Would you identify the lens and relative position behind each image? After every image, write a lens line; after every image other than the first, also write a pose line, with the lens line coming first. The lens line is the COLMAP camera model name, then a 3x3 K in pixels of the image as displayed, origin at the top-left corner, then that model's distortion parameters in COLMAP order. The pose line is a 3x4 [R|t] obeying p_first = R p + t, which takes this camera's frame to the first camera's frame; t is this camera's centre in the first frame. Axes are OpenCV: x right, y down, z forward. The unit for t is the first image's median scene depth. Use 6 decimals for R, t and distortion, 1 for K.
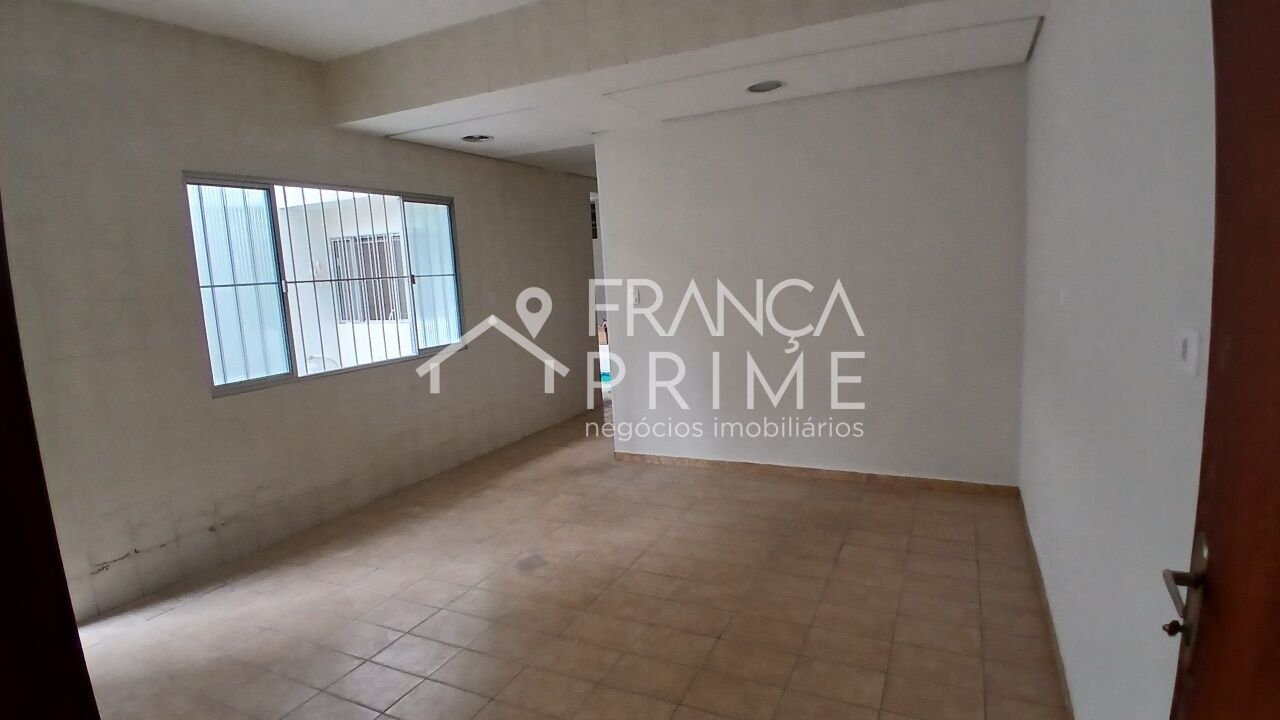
lens RADIAL K [[641.7, 0, 644.4], [0, 641.7, 358.3], [0, 0, 1]] dist [-0.035124, -0.012866]
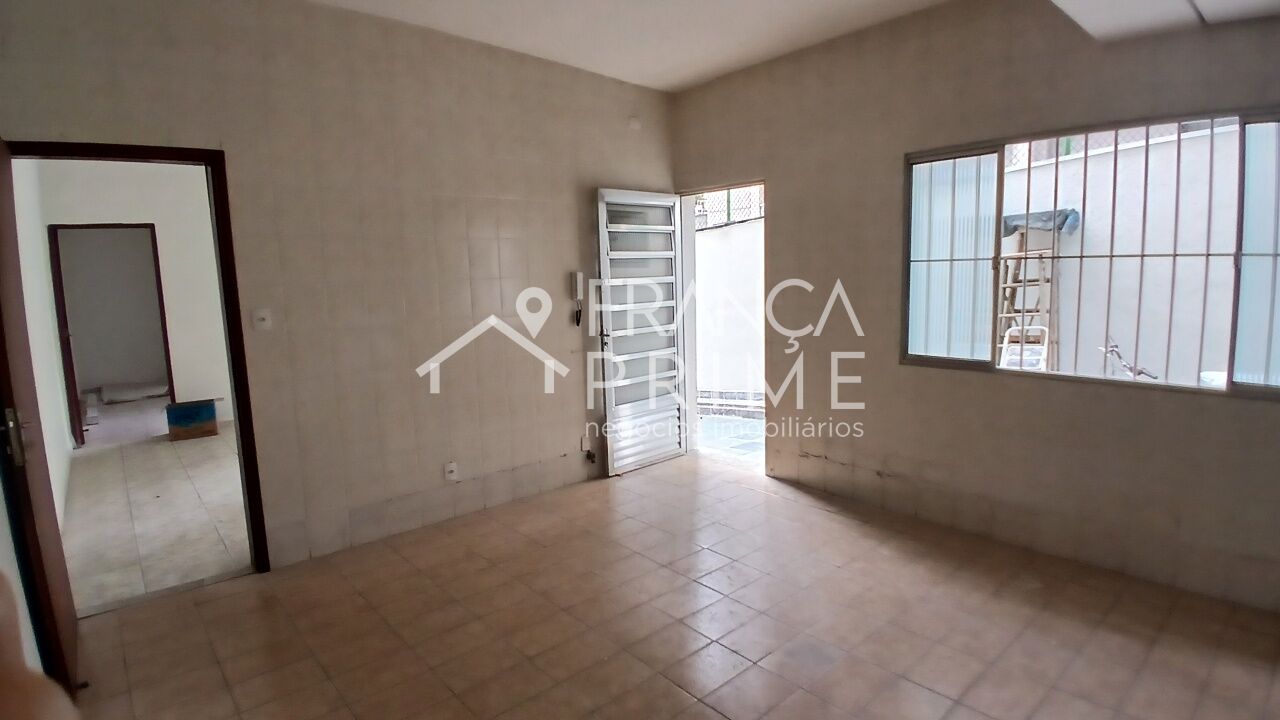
lens RADIAL K [[641.7, 0, 649.6], [0, 641.7, 366.9], [0, 0, 1]] dist [-0.035124, -0.012866]
pose [[-0.393715, 0.191905, -0.898978, 0.466541], [-0.083600, 0.966437, 0.242919, -0.158474], [0.915423, 0.170795, -0.364458, 0.968433]]
